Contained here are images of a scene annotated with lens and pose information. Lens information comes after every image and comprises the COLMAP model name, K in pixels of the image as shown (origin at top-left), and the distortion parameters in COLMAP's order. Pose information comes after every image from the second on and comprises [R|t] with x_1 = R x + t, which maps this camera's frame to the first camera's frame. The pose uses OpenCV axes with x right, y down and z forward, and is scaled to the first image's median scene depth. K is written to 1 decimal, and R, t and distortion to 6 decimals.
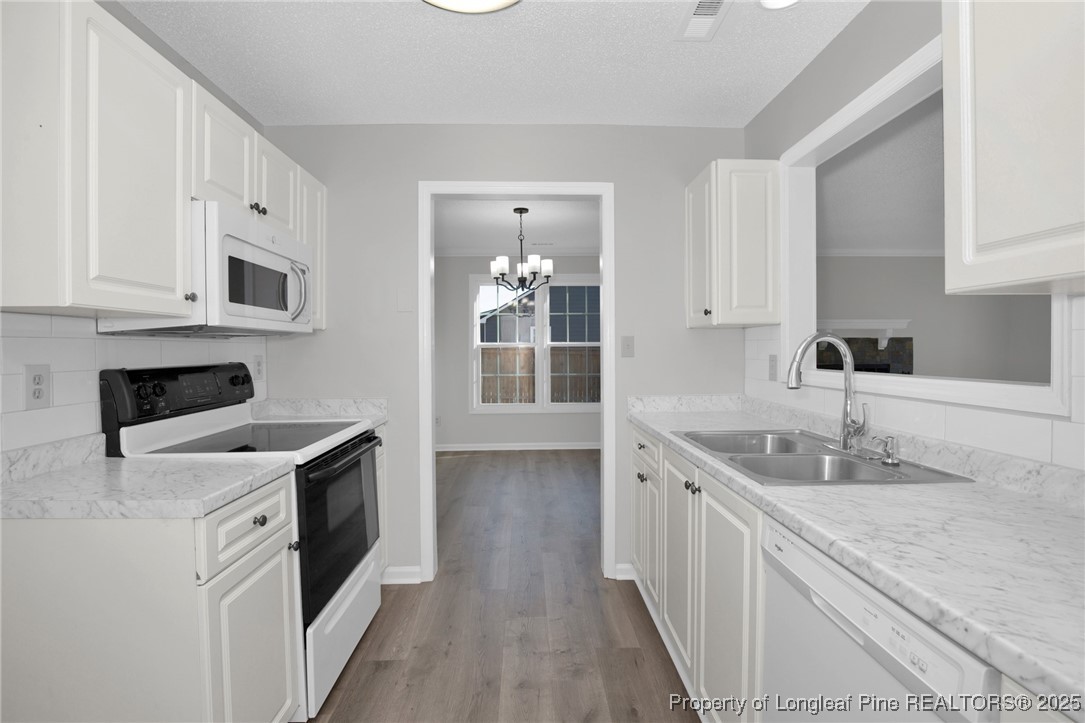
lens RADIAL K [[521.9, 0, 534.8], [0, 521.9, 357.2], [0, 0, 1]] dist [-0.029958, 0.003157]
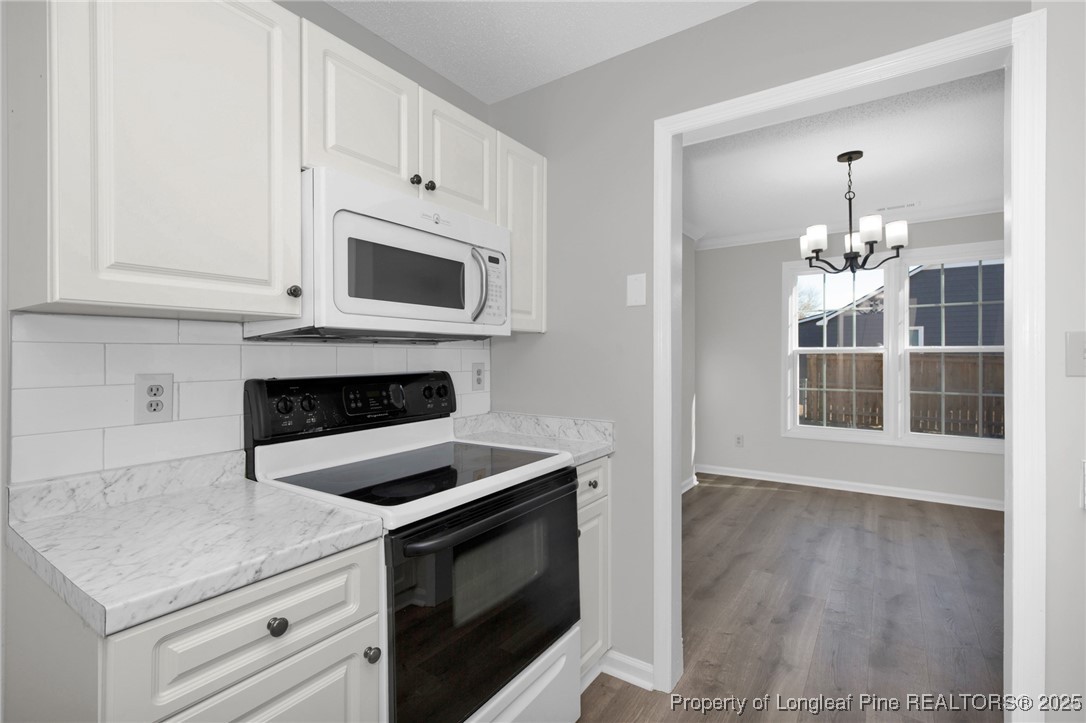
lens RADIAL K [[502.8, 0, 531.5], [0, 502.8, 355.3], [0, 0, 1]] dist [0.014415, -0.005413]
pose [[0.807626, 0.004770, -0.589675, 0.055096], [-0.012109, 0.999891, -0.008497, -0.011319], [0.589570, 0.014003, 0.807596, 0.390576]]
